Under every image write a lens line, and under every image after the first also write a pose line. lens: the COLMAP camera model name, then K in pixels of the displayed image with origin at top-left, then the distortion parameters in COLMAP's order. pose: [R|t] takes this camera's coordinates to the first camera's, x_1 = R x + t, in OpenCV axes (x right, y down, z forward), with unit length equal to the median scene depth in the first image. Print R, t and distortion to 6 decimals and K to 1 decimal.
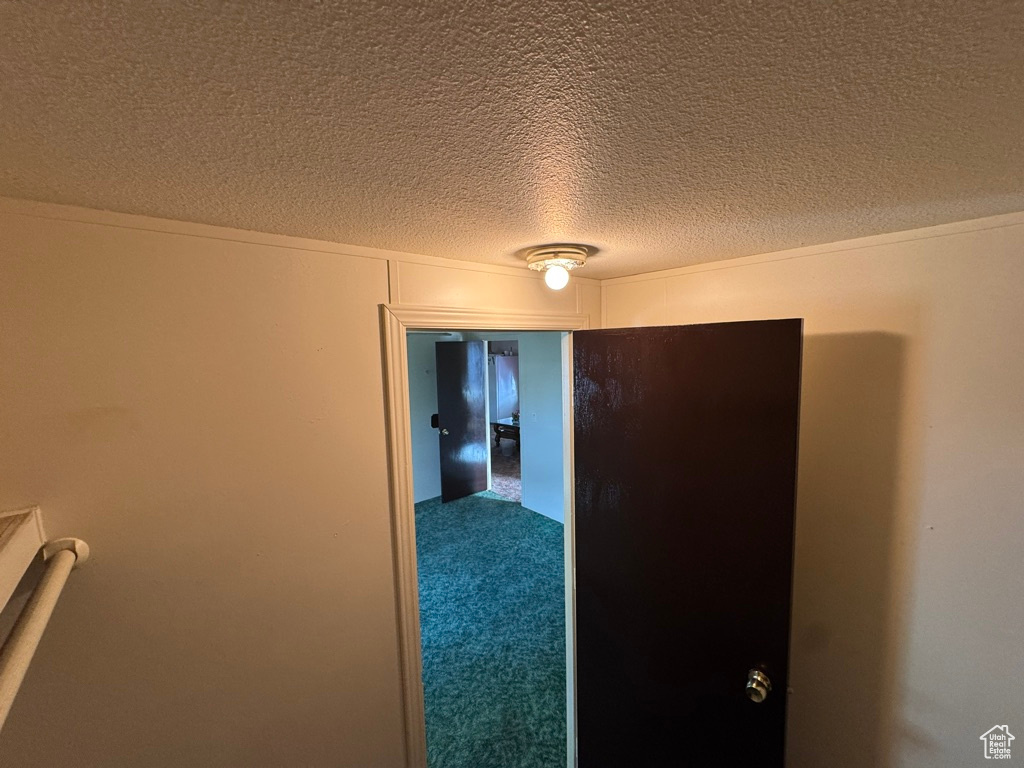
lens RADIAL K [[408.3, 0, 510.3], [0, 408.3, 385.2], [0, 0, 1]] dist [-0.002473, 0.000554]
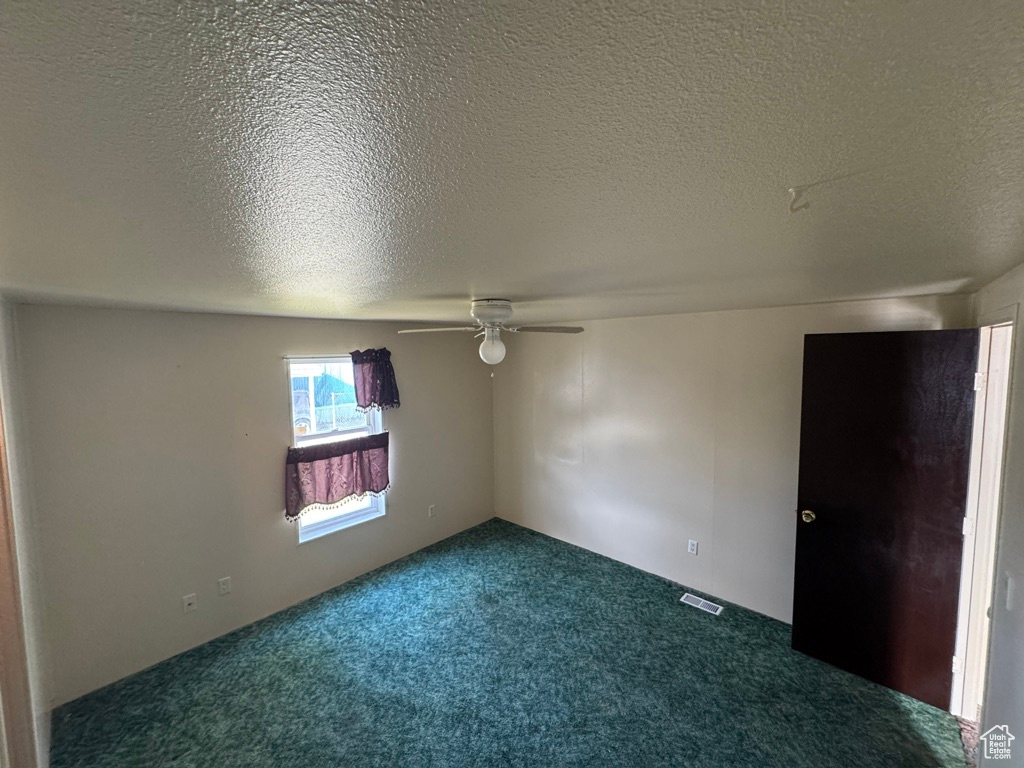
lens RADIAL K [[408.3, 0, 510.9], [0, 408.3, 382.1], [0, 0, 1]] dist [-0.002473, 0.000554]
pose [[0.116249, 0.095338, -0.988634, 0.262413], [-0.094589, 0.991921, 0.084533, -0.051127], [0.988706, 0.083687, 0.124327, 0.549441]]
